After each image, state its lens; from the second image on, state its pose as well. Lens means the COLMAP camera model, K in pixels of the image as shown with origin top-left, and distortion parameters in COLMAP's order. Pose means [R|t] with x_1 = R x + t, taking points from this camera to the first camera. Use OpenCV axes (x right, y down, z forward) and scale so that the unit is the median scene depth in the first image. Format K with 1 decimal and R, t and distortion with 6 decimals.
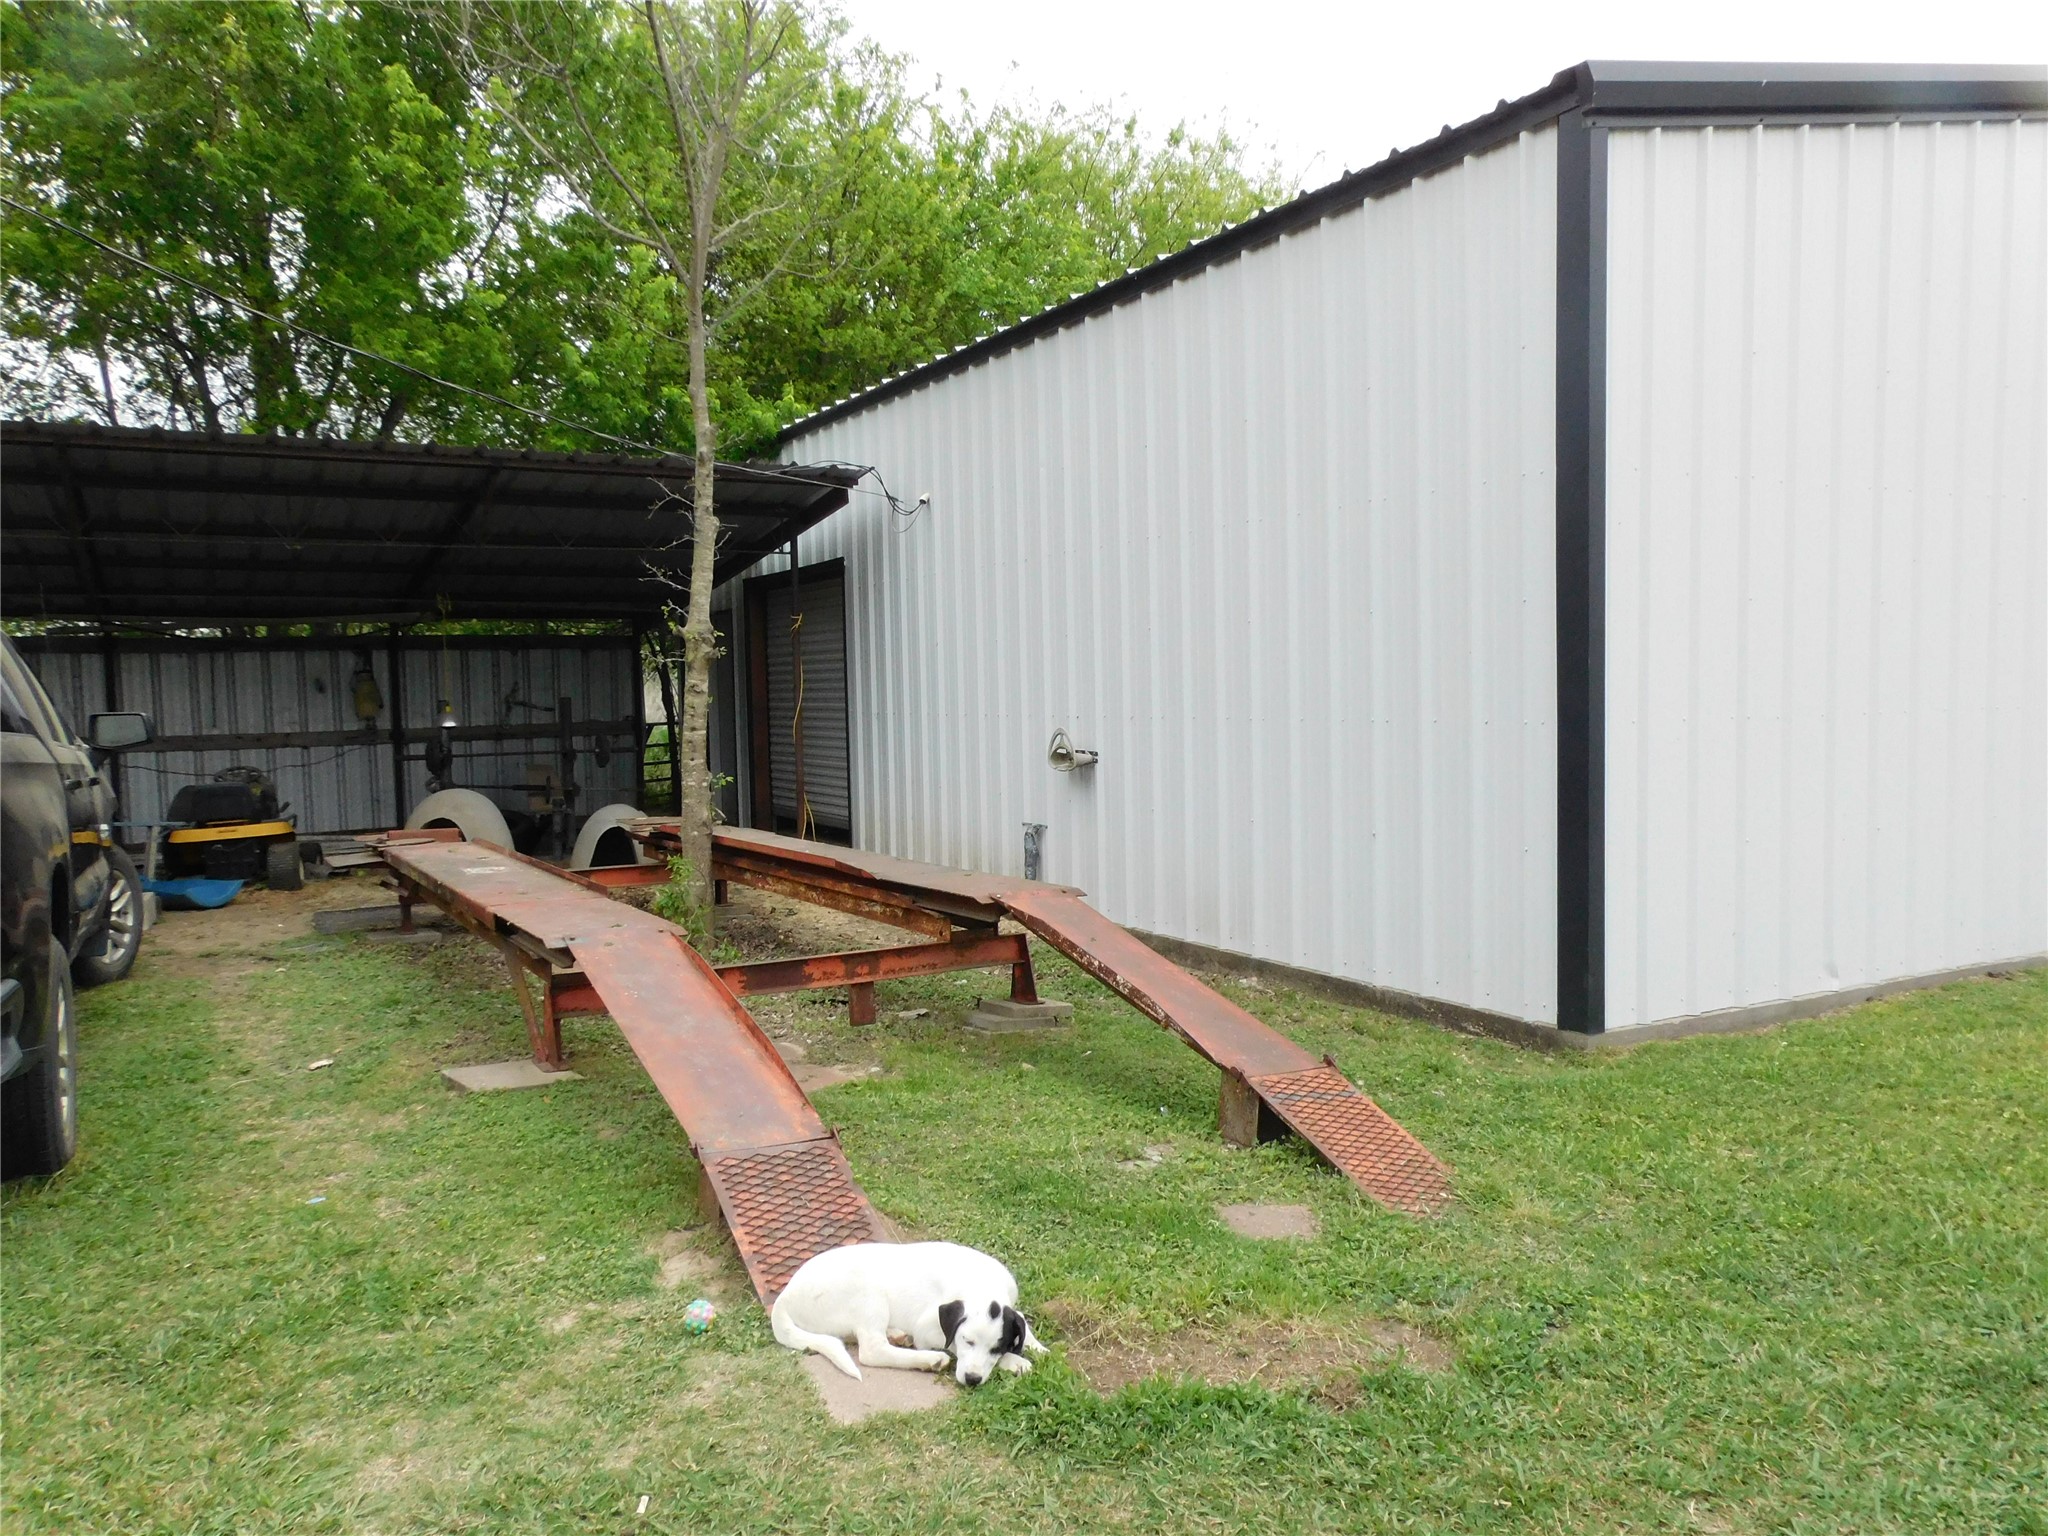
lens RADIAL K [[1514.6, 0, 1024.2], [0, 1514.6, 780.2], [0, 0, 1]] dist [-0.044790, 0.089114]
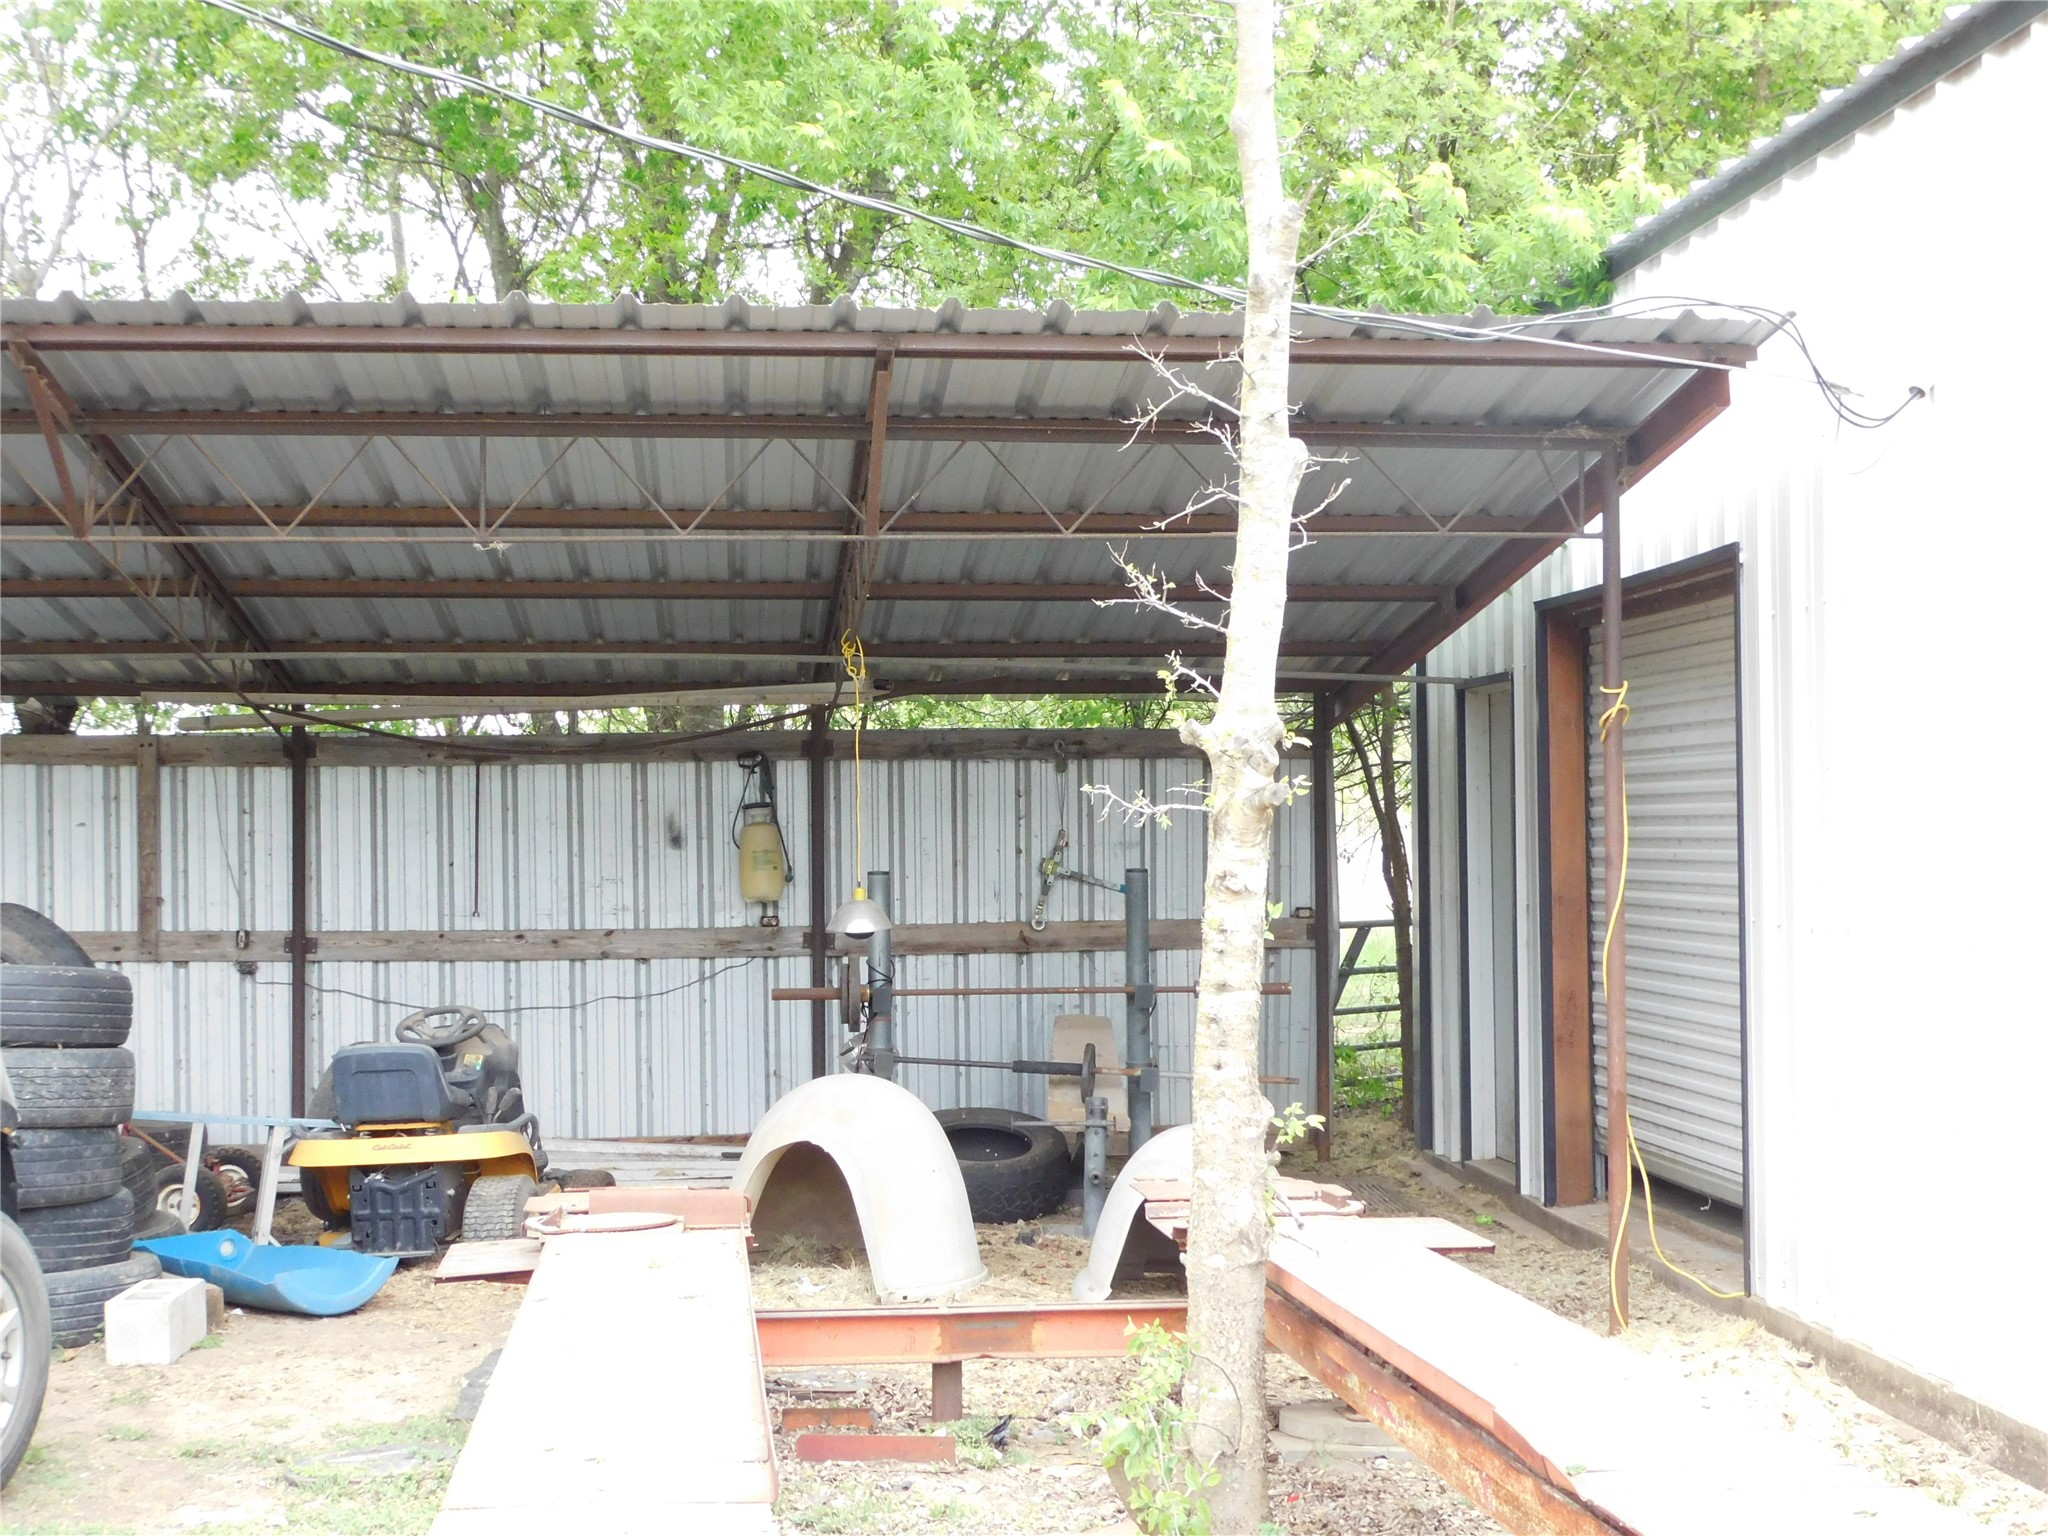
lens RADIAL K [[3128.4, 0, 1024.9], [0, 3128.4, 773.0], [0, 0, 1]] dist [0.025218, 0.037231]
pose [[0.924182, 0.005470, -0.381912, 0.020329], [-0.035368, 0.996827, -0.071308, -0.015461], [0.380311, 0.079409, 0.921443, 0.126308]]
